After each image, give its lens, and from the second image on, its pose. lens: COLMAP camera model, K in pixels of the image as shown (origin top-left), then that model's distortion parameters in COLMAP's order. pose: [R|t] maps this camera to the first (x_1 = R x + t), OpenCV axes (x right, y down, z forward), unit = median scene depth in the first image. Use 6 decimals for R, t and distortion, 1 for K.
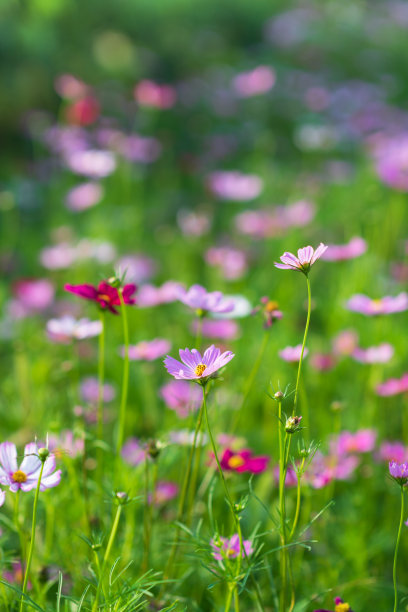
lens RADIAL K [[1473.1, 0, 204.0], [0, 1473.1, 306.0], [0, 0, 1]] dist [0.540928, 0.062171]
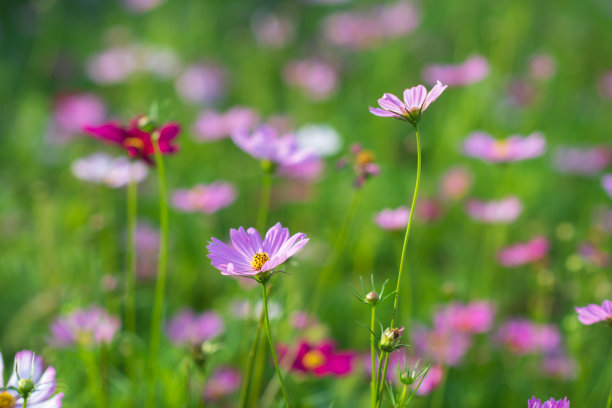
lens RADIAL K [[1540.5, 0, 306.0], [0, 1540.5, 204.0], [0, 0, 1]] dist [-0.011656, -0.121963]
pose [[0.999863, 0.015067, 0.006894, 0.012275], [-0.015483, 0.997773, 0.064878, -0.026679], [-0.005901, -0.064975, 0.997869, 0.246869]]
